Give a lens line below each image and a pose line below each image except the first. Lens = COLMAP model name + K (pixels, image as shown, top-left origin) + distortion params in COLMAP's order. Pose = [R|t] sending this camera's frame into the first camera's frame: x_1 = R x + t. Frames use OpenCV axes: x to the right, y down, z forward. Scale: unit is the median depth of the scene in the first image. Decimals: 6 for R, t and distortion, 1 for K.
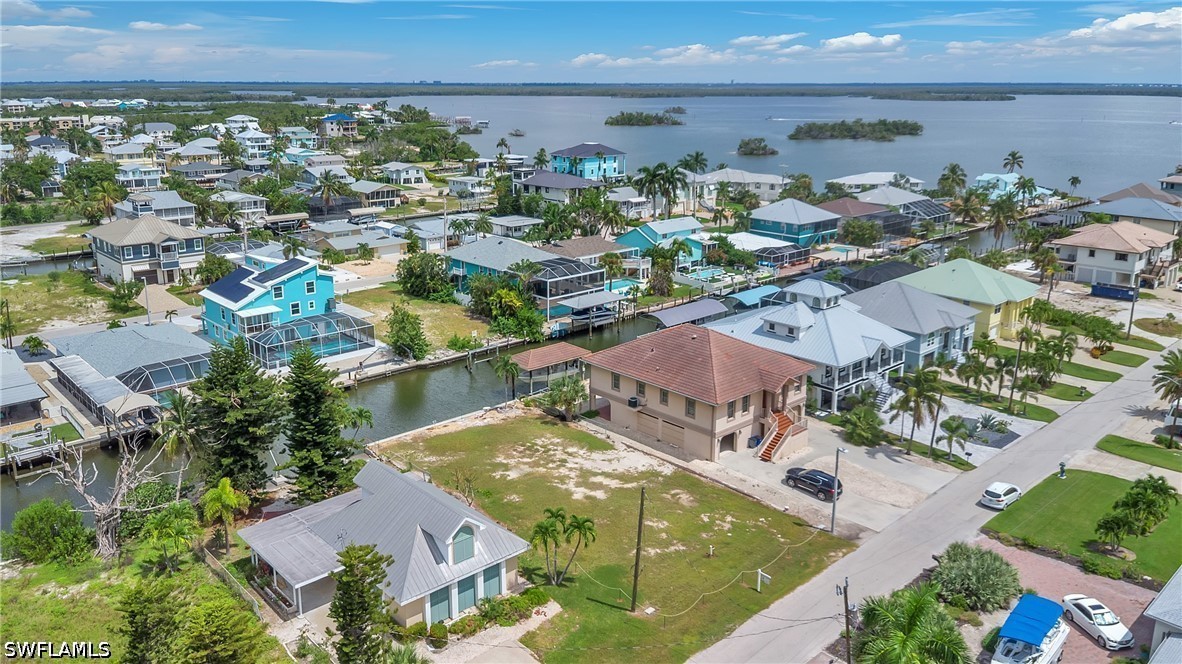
lens RADIAL K [[869.6, 0, 593.1], [0, 869.6, 326.0], [0, 0, 1]] dist [0.010543, 0.001903]
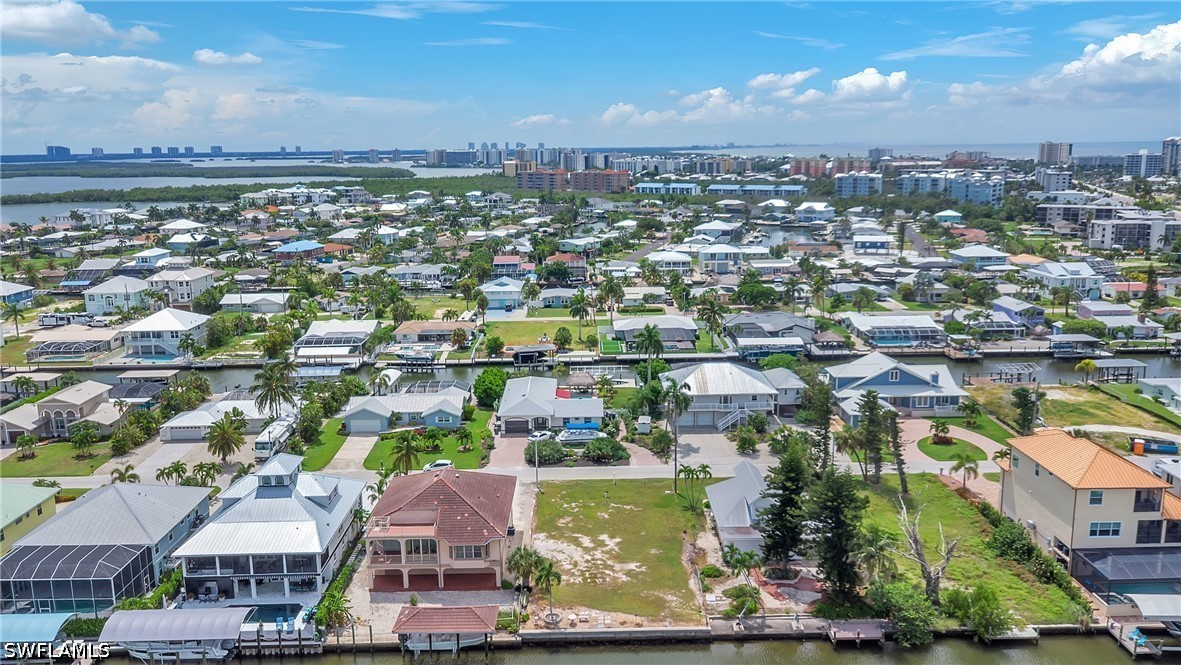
lens RADIAL K [[926.3, 0, 591.8], [0, 926.3, 304.6], [0, 0, 1]] dist [0.024661, 0.002916]
pose [[-0.741336, -0.105023, 0.662866, -0.853776], [0.190750, 0.913975, 0.358139, -0.634781], [-0.643456, 0.391943, -0.657529, 1.677675]]
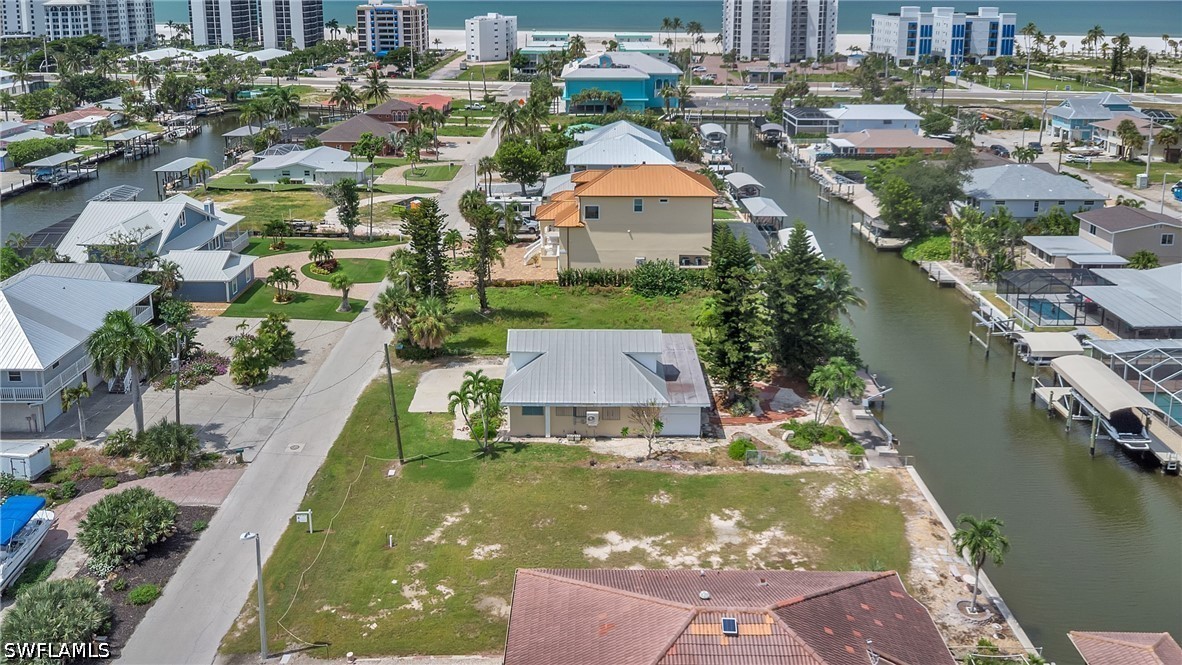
lens RADIAL K [[906.7, 0, 586.6], [0, 906.7, 148.5], [0, 0, 1]] dist [0.009901, 0.010179]
pose [[-0.685899, 0.128949, -0.716181, 0.455626], [-0.196002, 0.915066, 0.352472, -0.335511], [0.700804, 0.382133, -0.602369, 1.184387]]
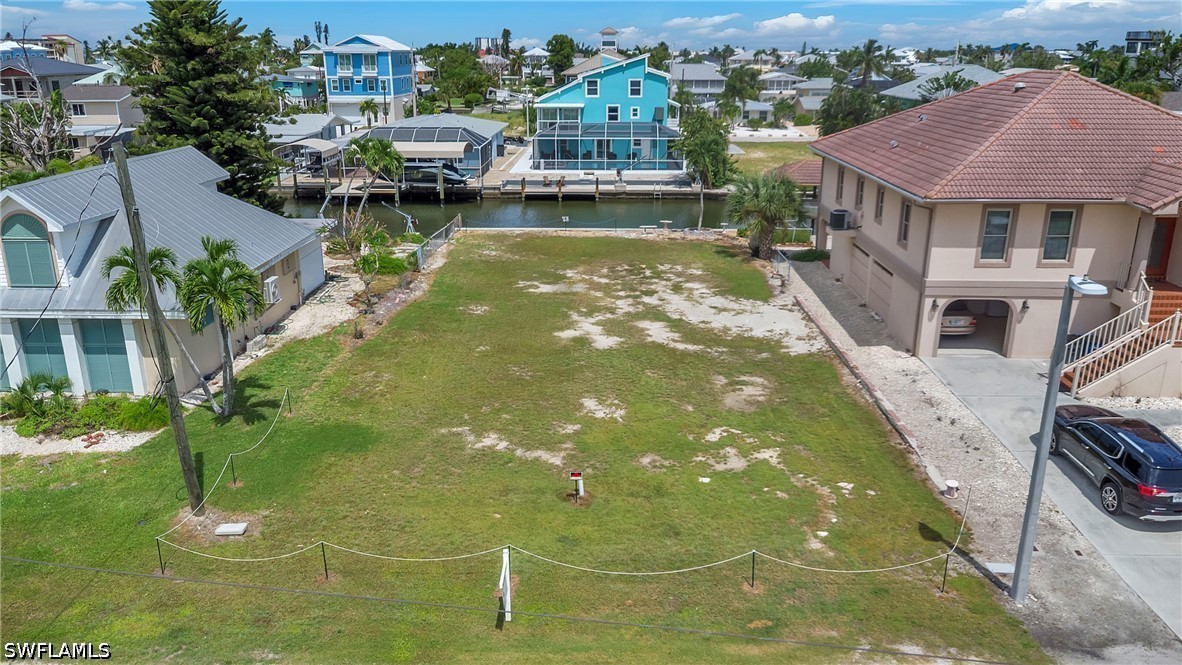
lens RADIAL K [[869.6, 0, 593.1], [0, 869.6, 326.5], [0, 0, 1]] dist [0.010543, 0.001903]
pose [[0.718981, 0.209241, -0.662786, 0.282715], [-0.187934, 0.976612, 0.104447, 0.123435], [0.669139, 0.049465, 0.741489, 0.578271]]
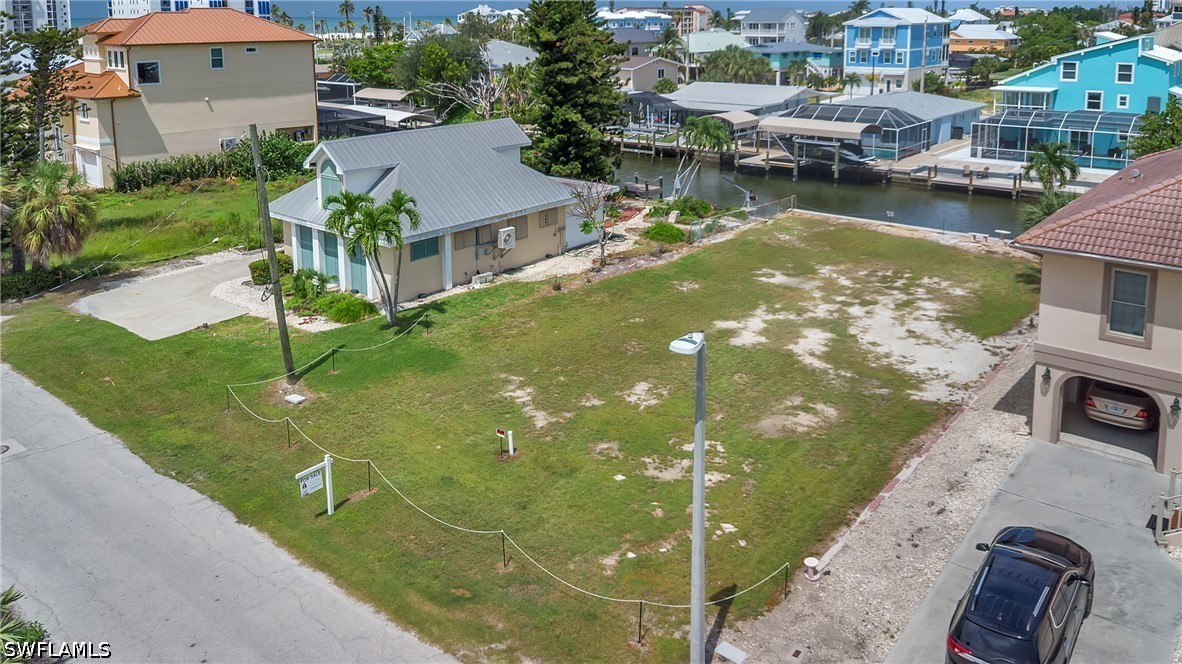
lens RADIAL K [[907.3, 0, 598.7], [0, 907.3, 153.6], [0, 0, 1]] dist [0.010872, -0.003130]
pose [[0.132501, 0.148962, -0.979925, 0.415095], [-0.262653, 0.958576, 0.110202, 0.058111], [0.955749, 0.242779, 0.166138, 0.734834]]
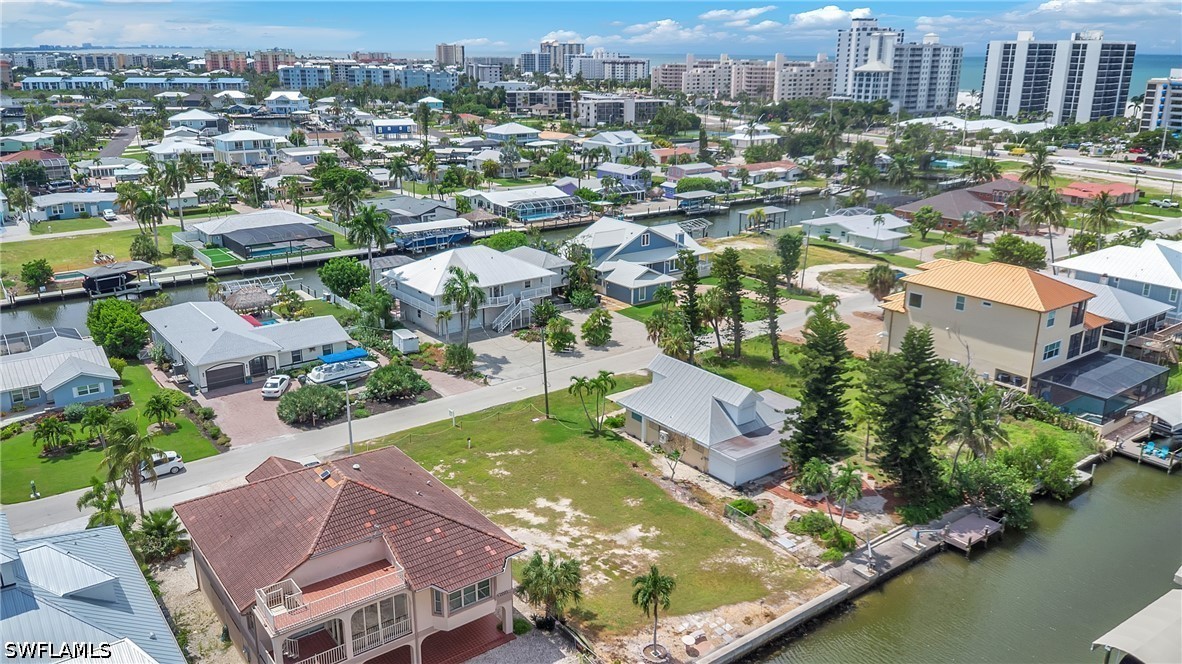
lens RADIAL K [[903.6, 0, 591.0], [0, 903.6, 332.0], [0, 0, 1]] dist [0.043192, -0.062769]
pose [[-0.994766, -0.034859, 0.096047, -0.119964], [0.022847, 0.840320, 0.541609, -0.444188], [-0.099590, 0.540968, -0.835126, 1.542699]]
